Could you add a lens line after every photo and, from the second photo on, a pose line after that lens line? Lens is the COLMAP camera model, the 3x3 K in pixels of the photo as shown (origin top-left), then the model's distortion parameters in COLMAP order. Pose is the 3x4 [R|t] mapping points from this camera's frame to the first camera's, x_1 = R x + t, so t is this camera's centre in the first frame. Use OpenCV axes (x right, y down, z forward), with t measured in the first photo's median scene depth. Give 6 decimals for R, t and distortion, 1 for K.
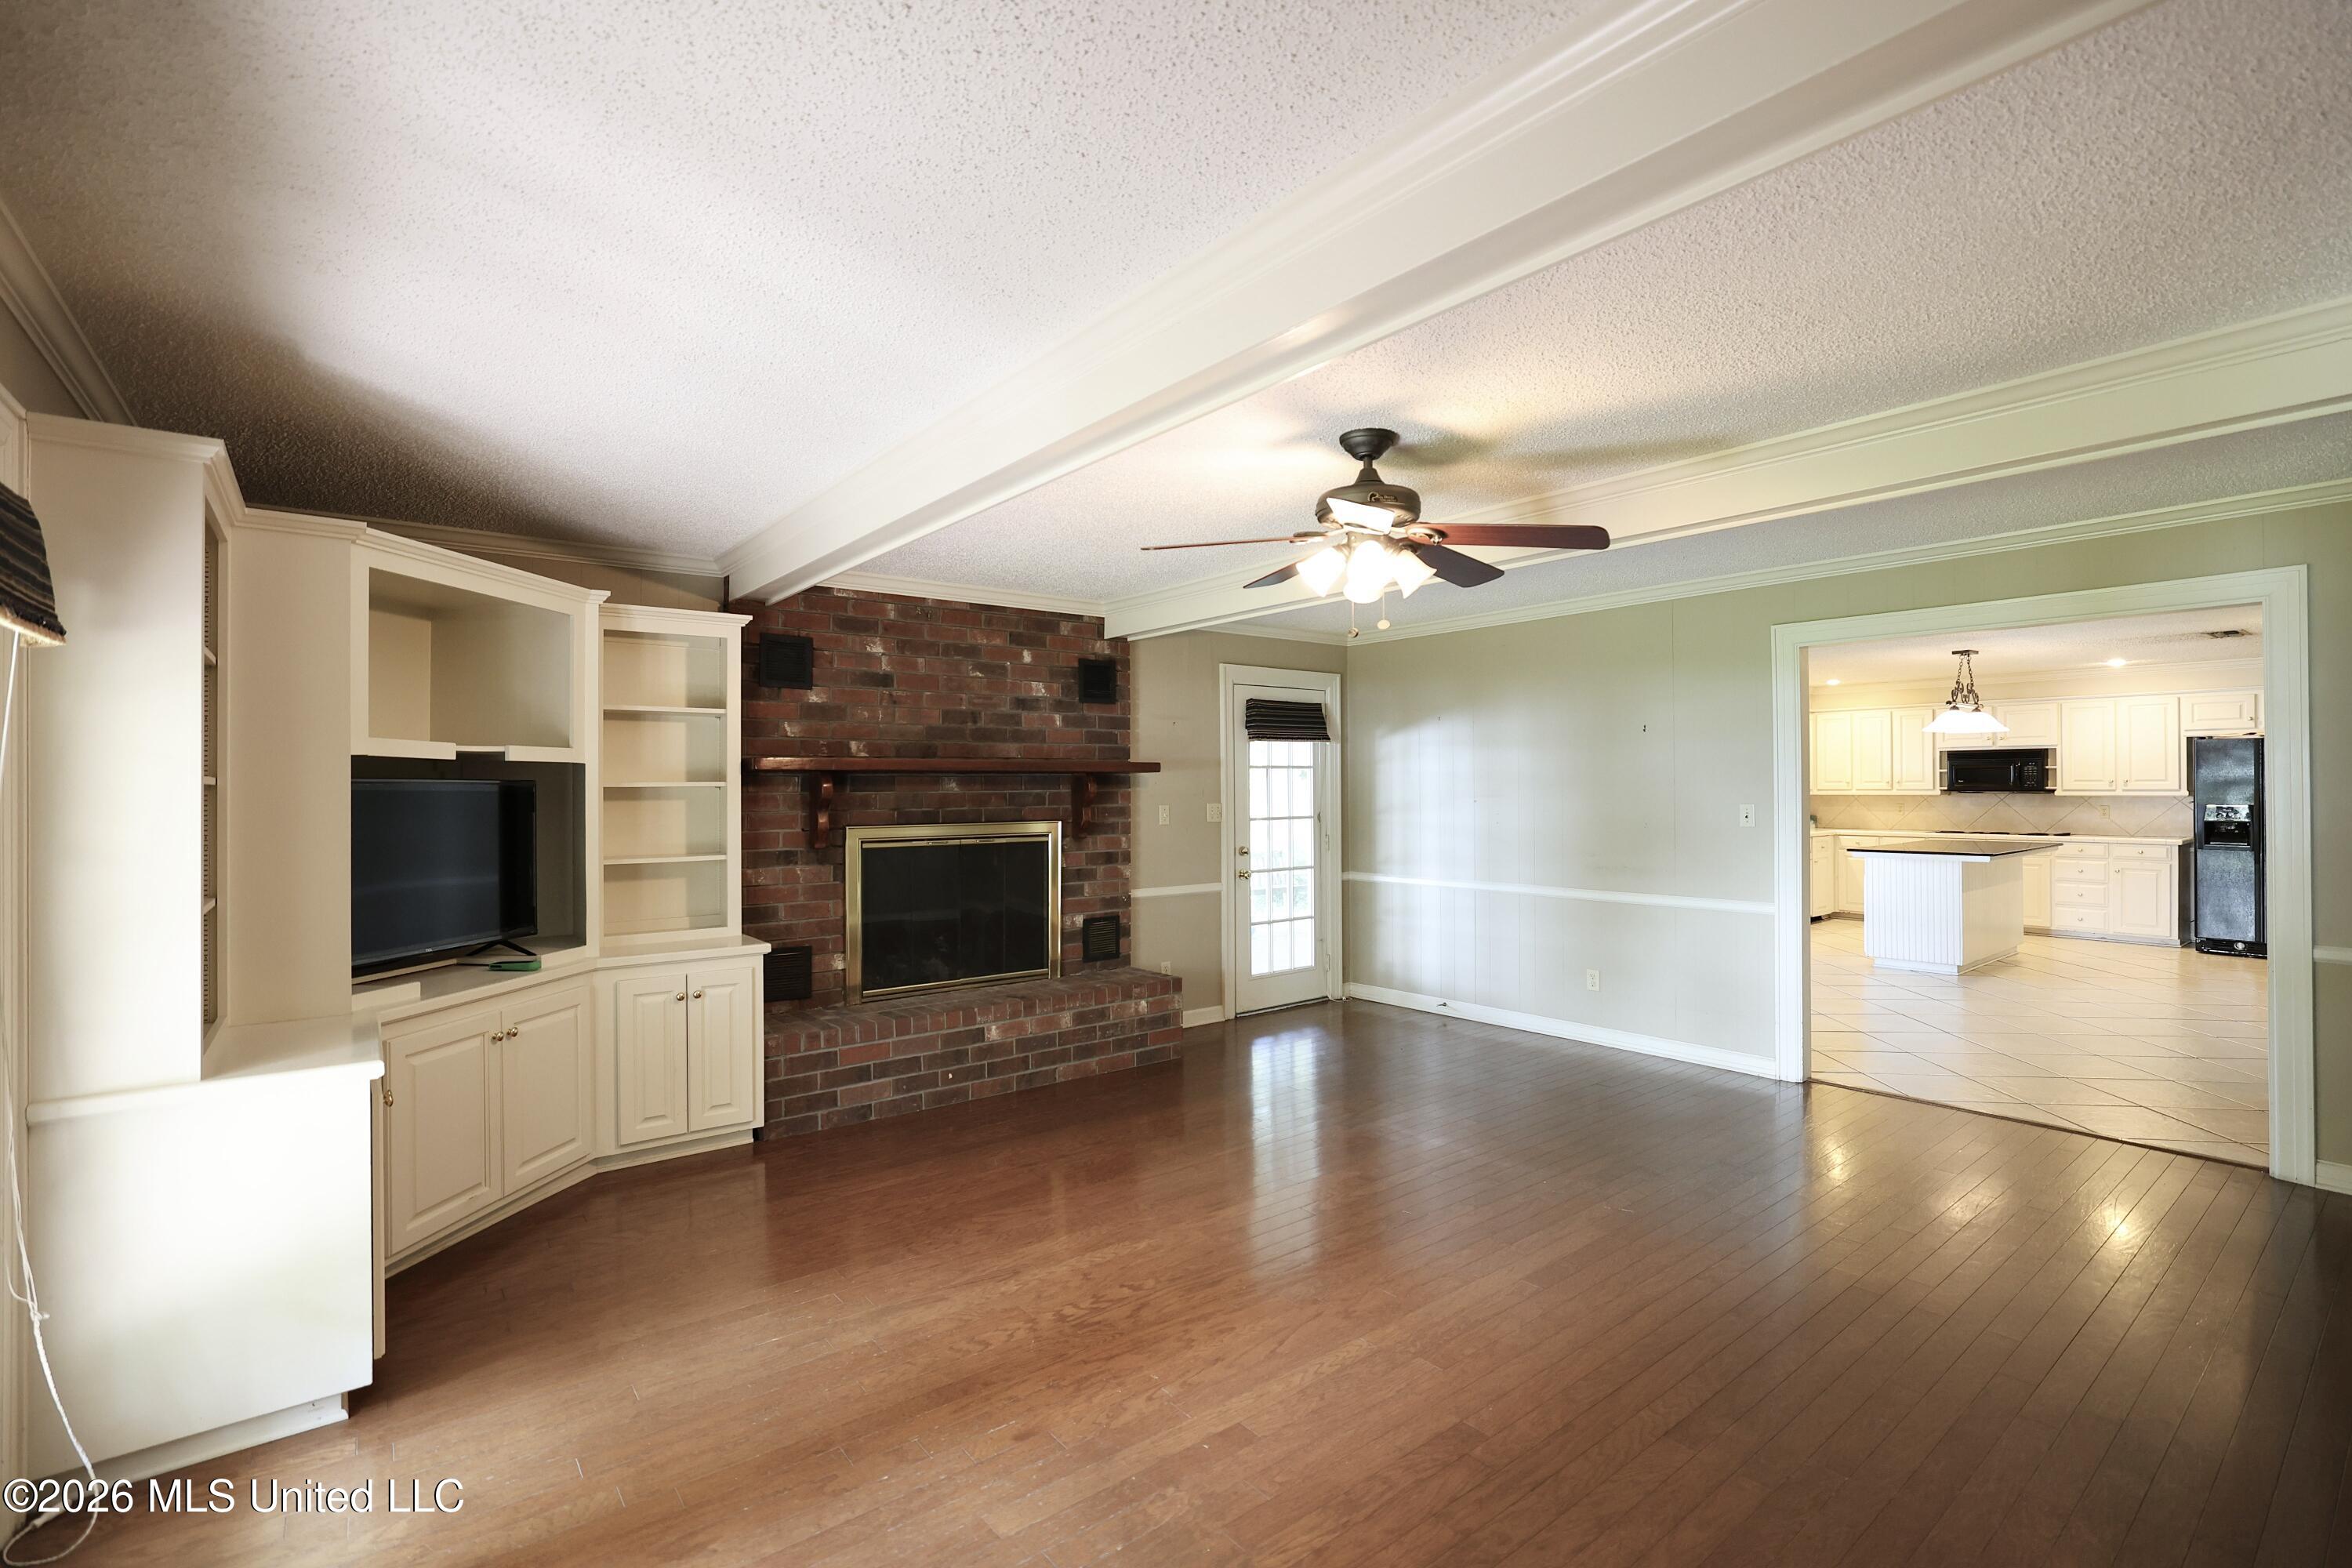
lens RADIAL K [[1059.5, 0, 1162.1], [0, 1059.5, 780.1], [0, 0, 1]] dist [-0.047684, 0.022367]
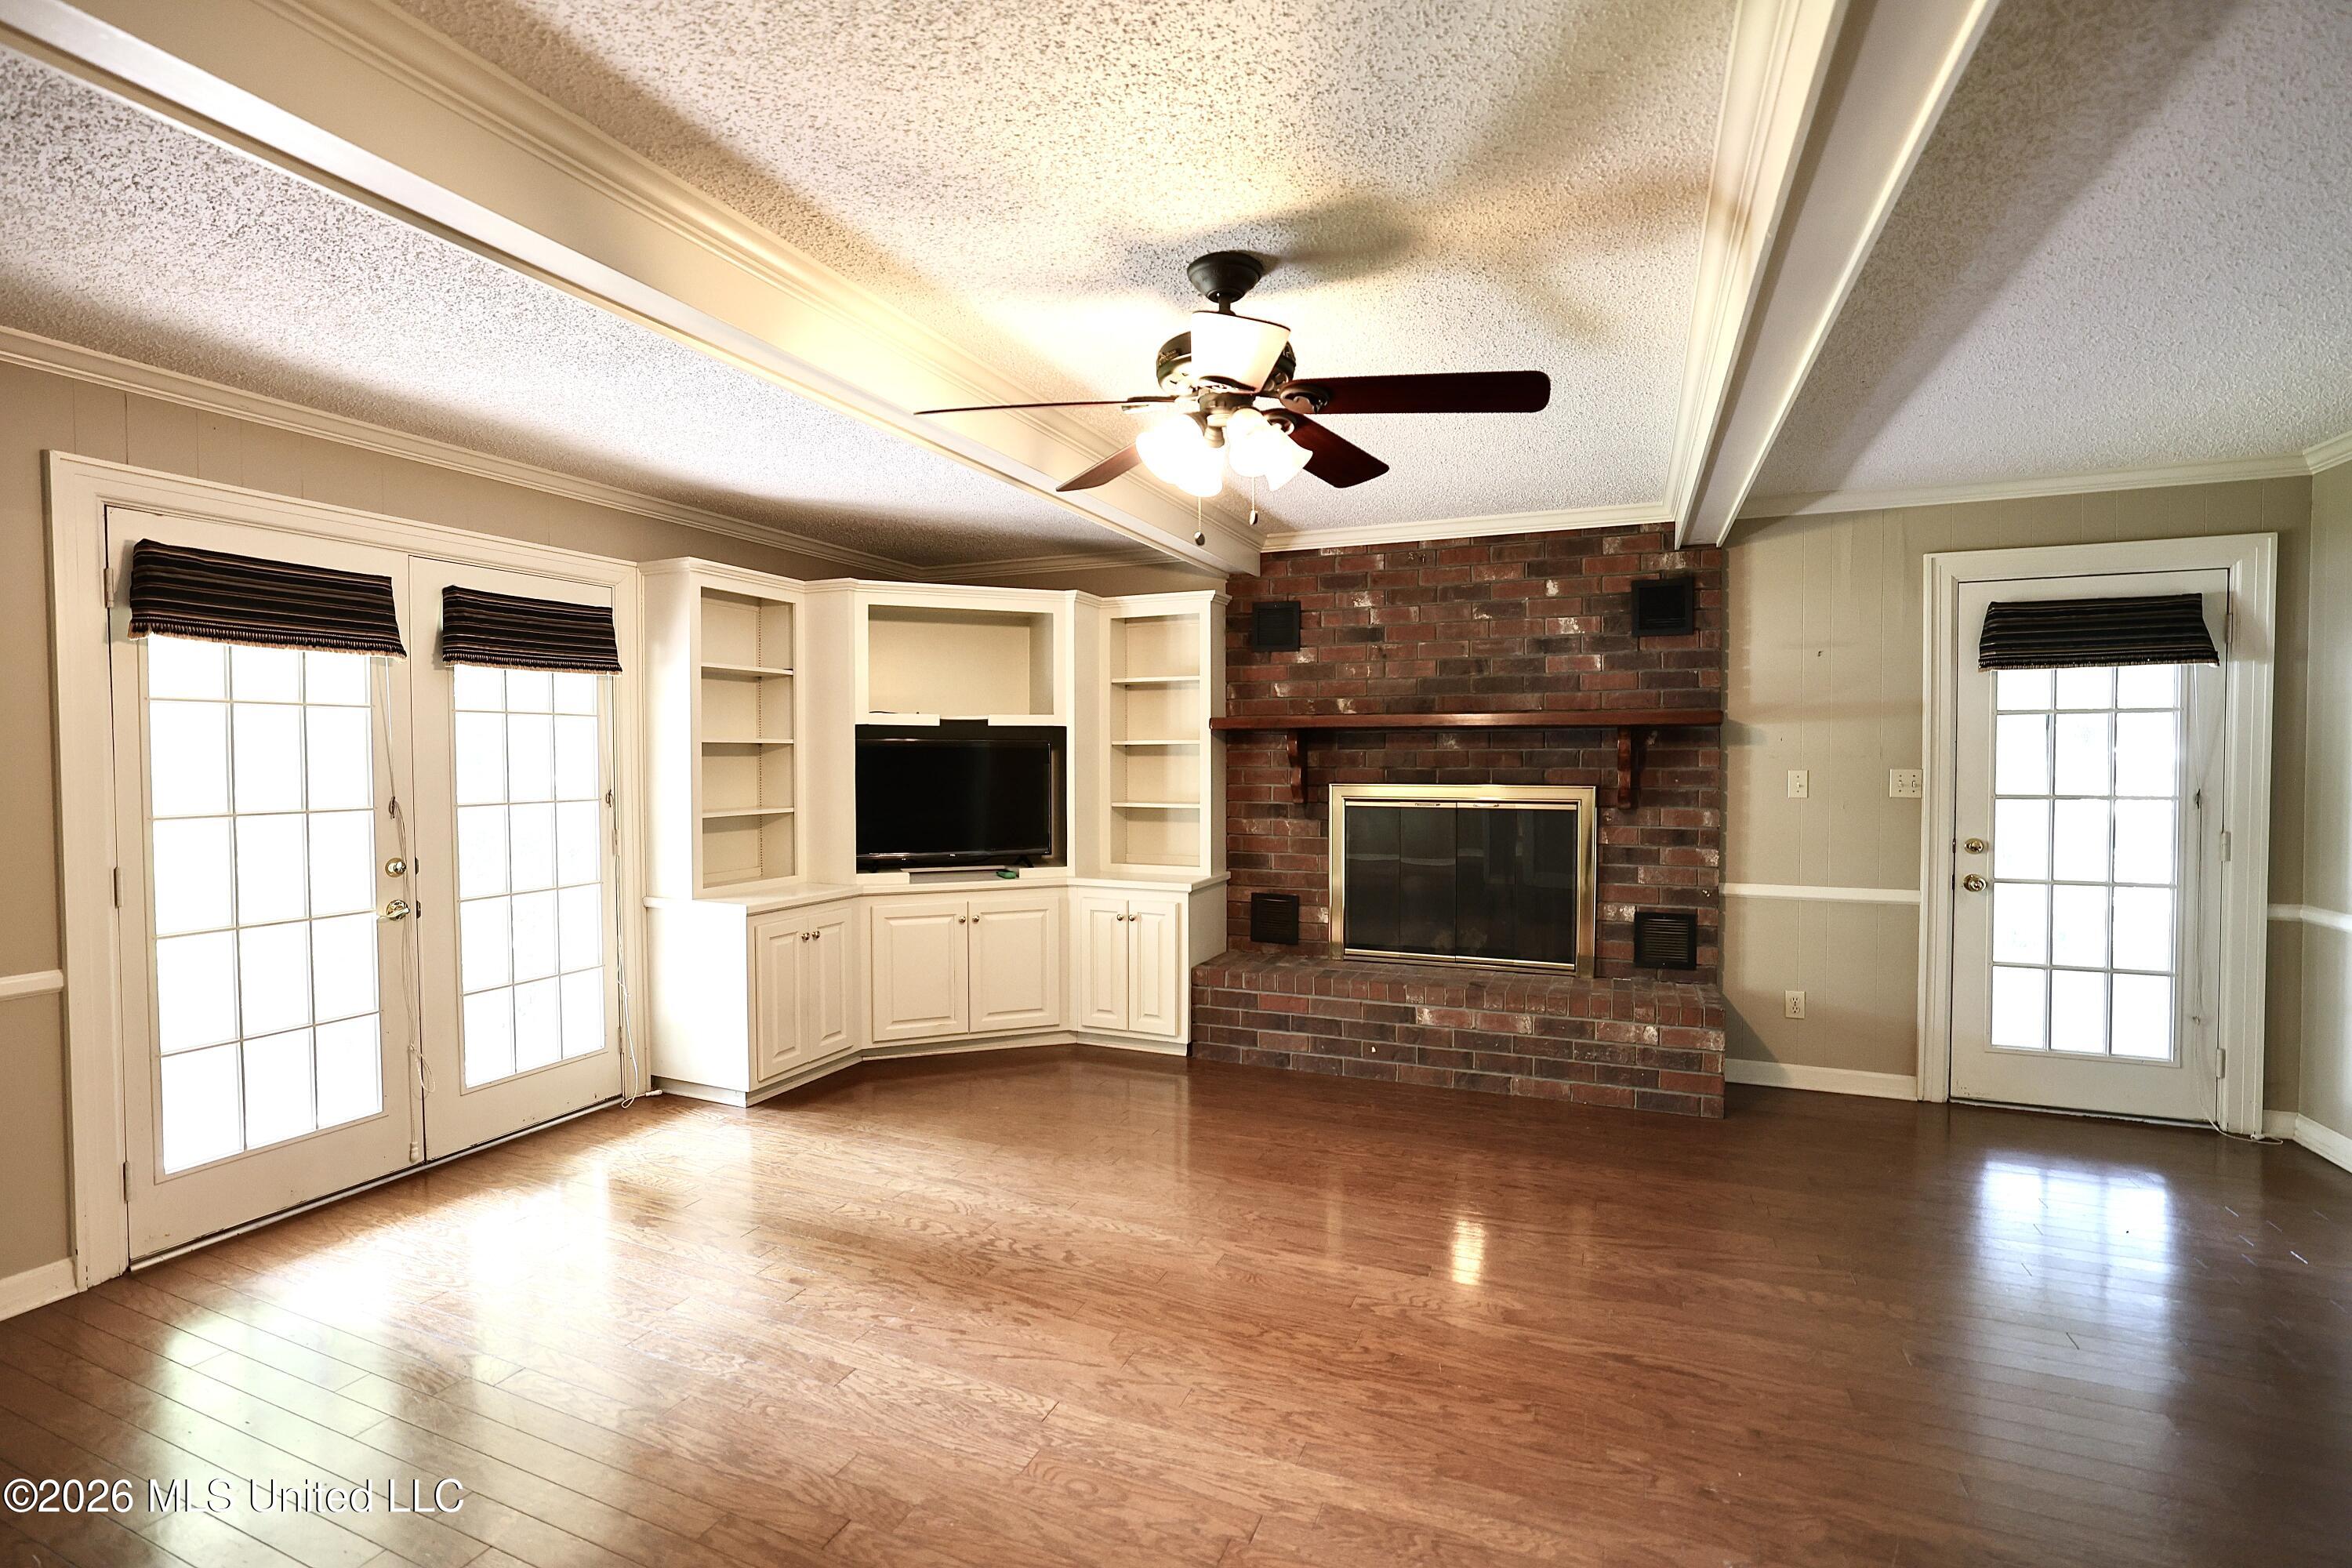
lens RADIAL K [[1059.5, 0, 1162.1], [0, 1059.5, 780.1], [0, 0, 1]] dist [-0.047684, 0.022367]
pose [[0.481016, 0.027609, -0.876277, 0.511574], [0.005230, 0.999396, 0.034359, 0.004937], [0.876696, -0.021111, 0.480581, 0.368955]]
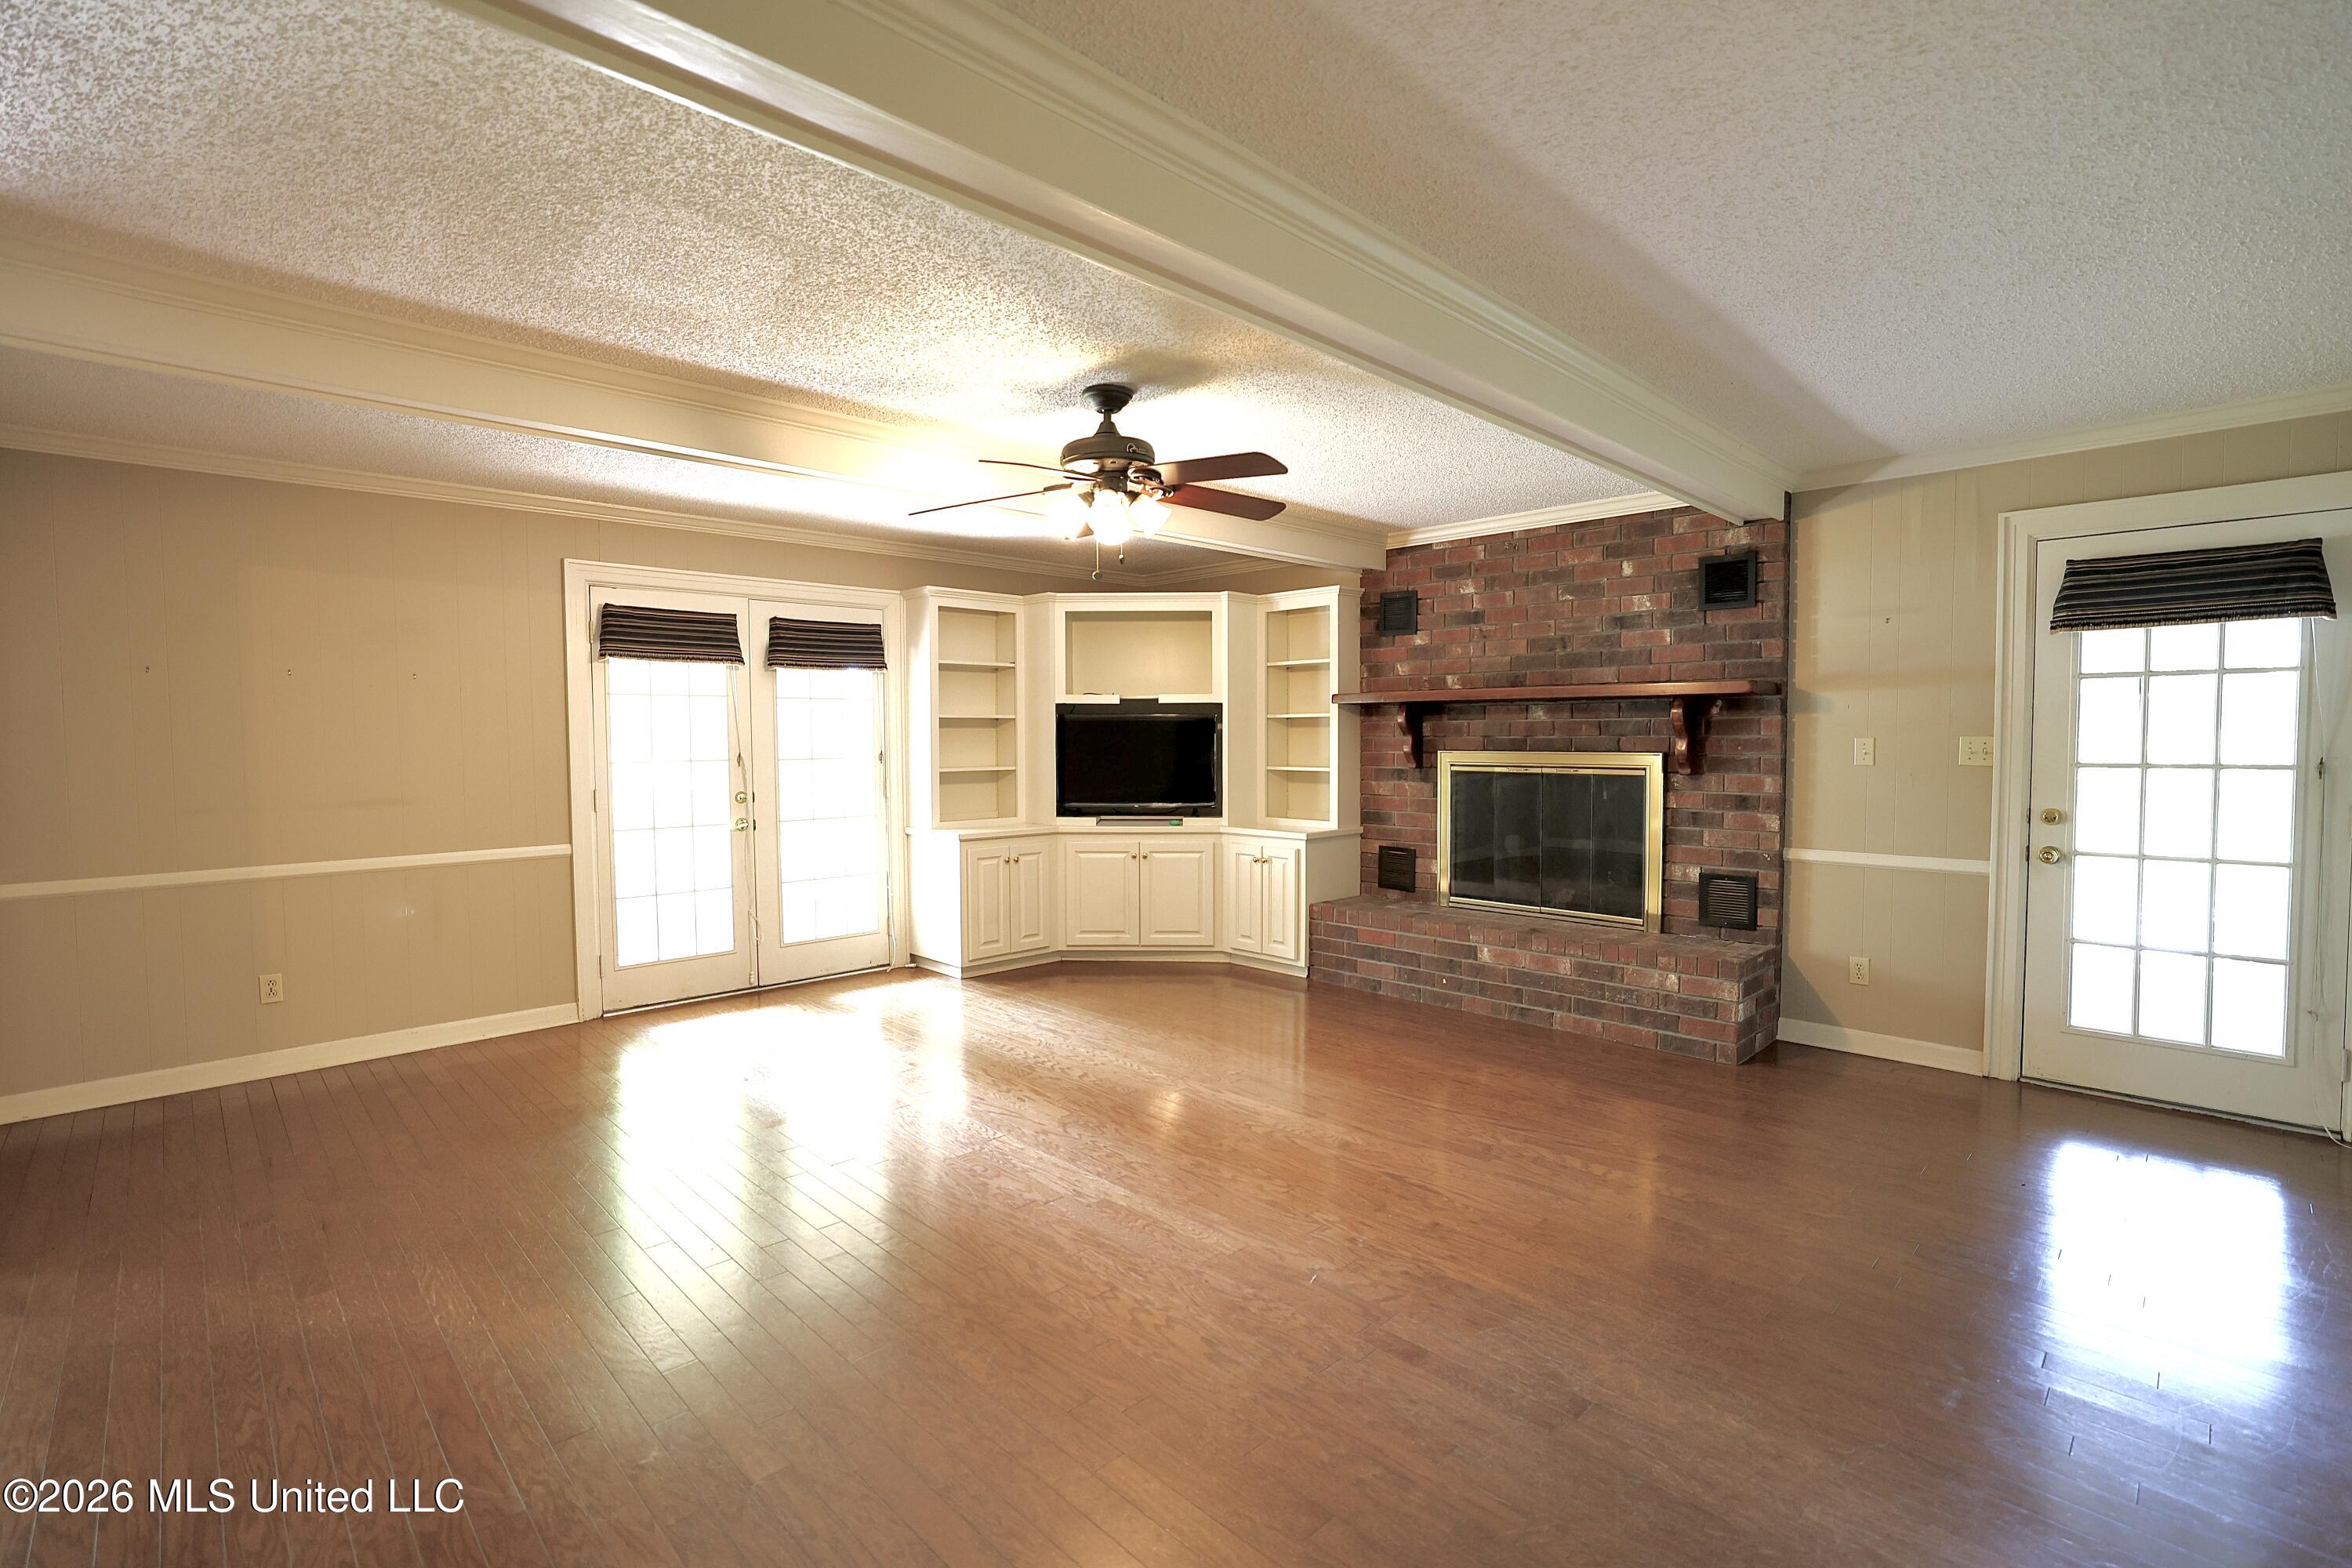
lens RADIAL K [[1059.5, 0, 1162.1], [0, 1059.5, 780.1], [0, 0, 1]] dist [-0.047684, 0.022367]
pose [[0.108127, 0.049714, -0.992893, 0.807983], [0.010837, 0.998631, 0.051182, 0.013812], [0.994078, -0.016294, 0.107441, 0.573979]]
